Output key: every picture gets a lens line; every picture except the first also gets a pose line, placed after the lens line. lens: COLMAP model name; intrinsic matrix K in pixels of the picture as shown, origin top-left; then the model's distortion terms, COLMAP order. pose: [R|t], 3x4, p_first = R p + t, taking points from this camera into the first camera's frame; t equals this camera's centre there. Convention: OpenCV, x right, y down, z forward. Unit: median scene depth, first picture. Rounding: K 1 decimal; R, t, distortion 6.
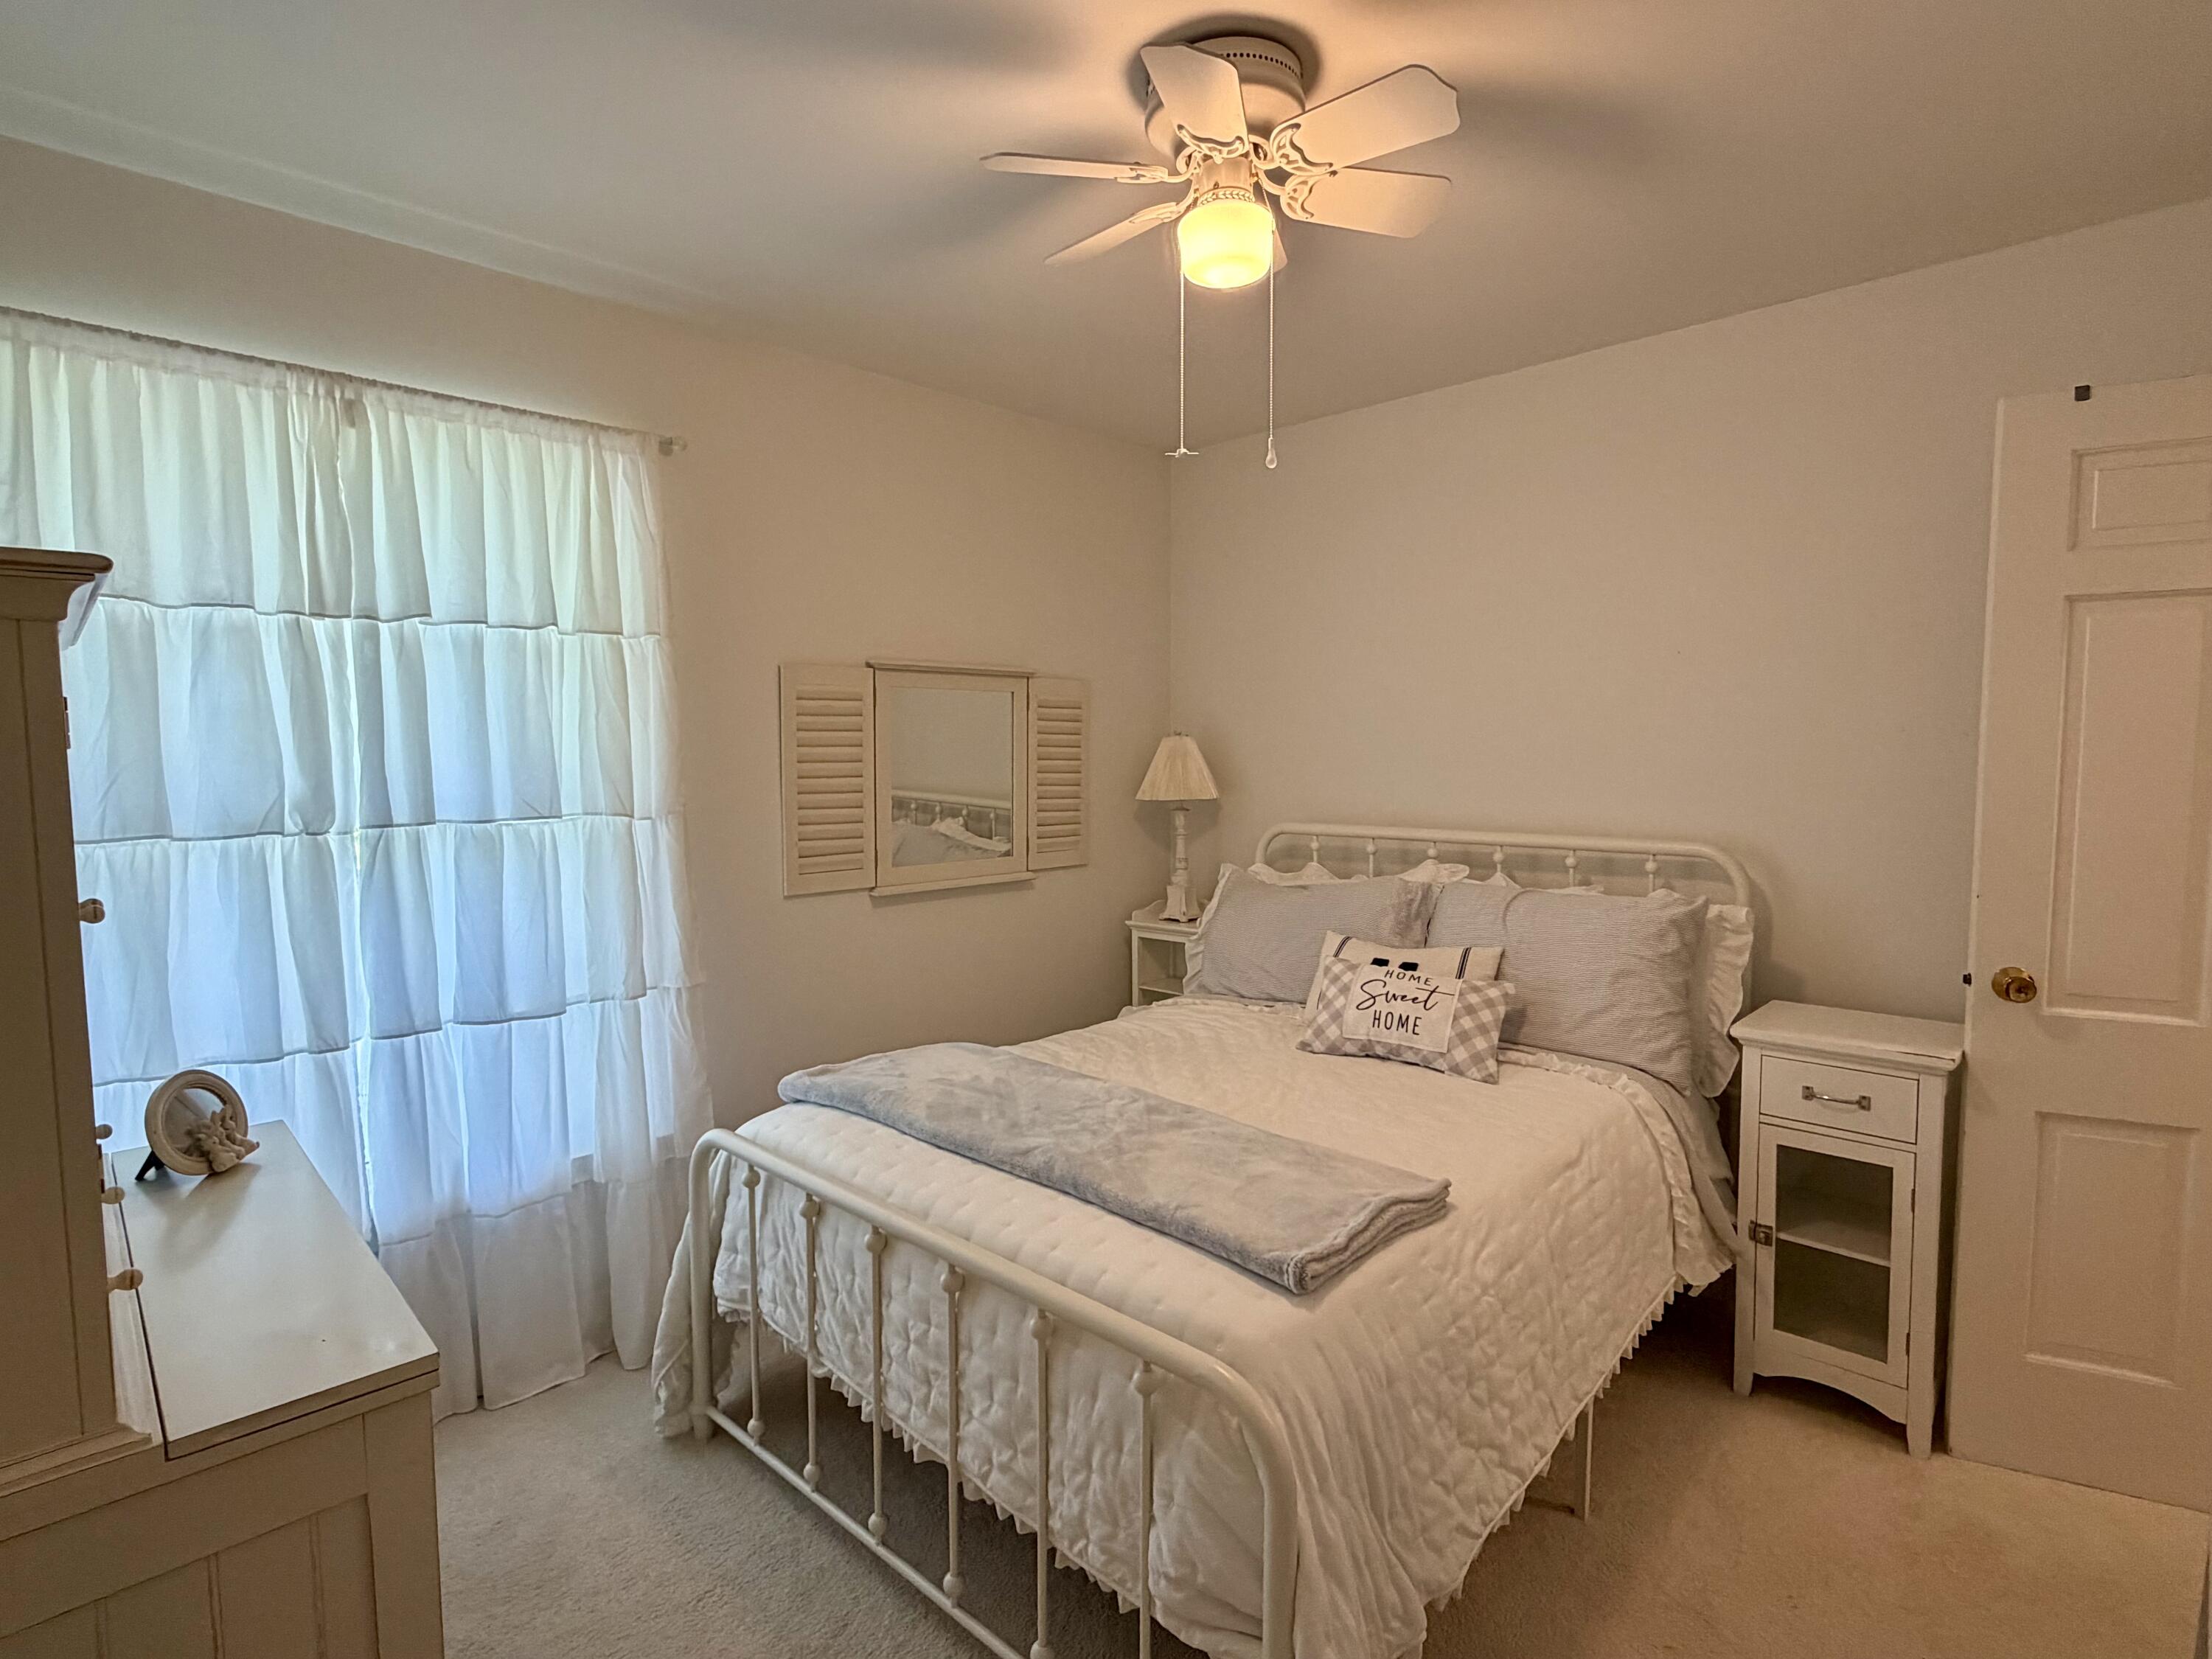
lens RADIAL K [[1104.7, 0, 1101.8], [0, 1104.7, 822.2], [0, 0, 1]] dist [-0.002025, -0.000162]
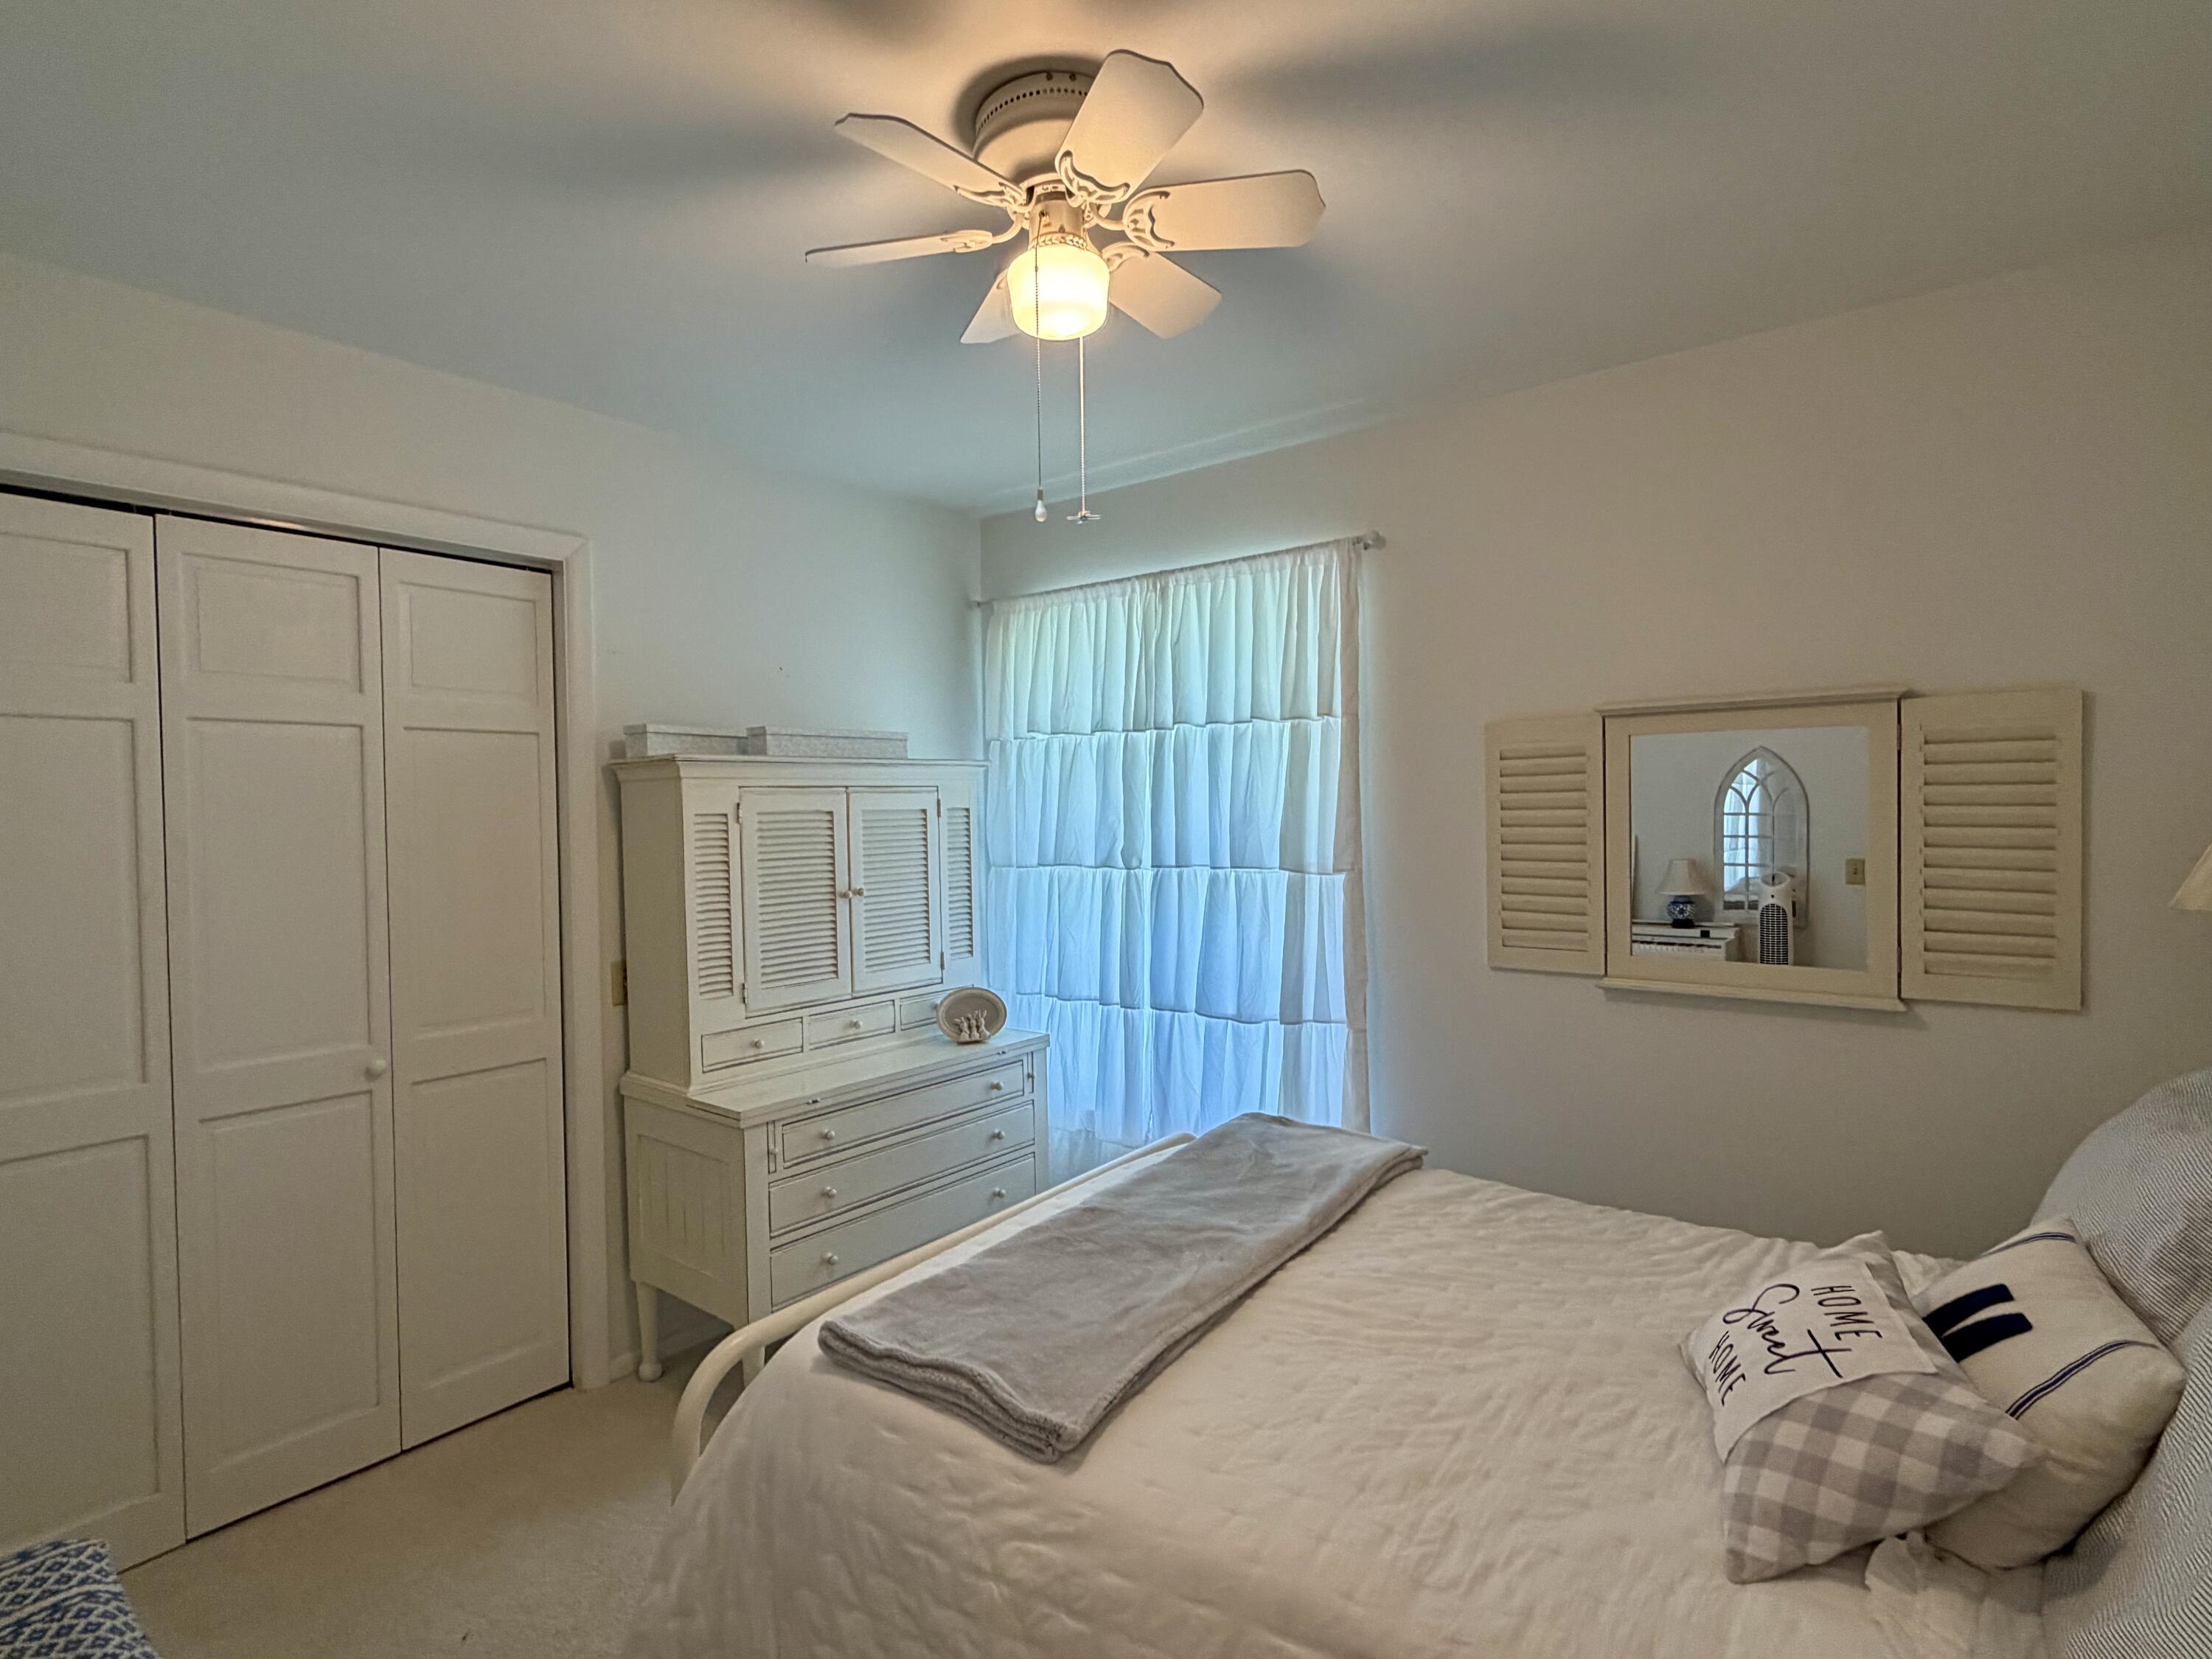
lens RADIAL K [[1095.0, 0, 1104.1], [0, 1095.0, 833.0], [0, 0, 1]] dist [0.001493, 0.000526]
pose [[0.137120, 0.022474, -0.990300, 0.813884], [-0.050932, 0.998580, 0.015610, -0.062441], [0.989244, 0.048297, 0.138070, 0.724033]]
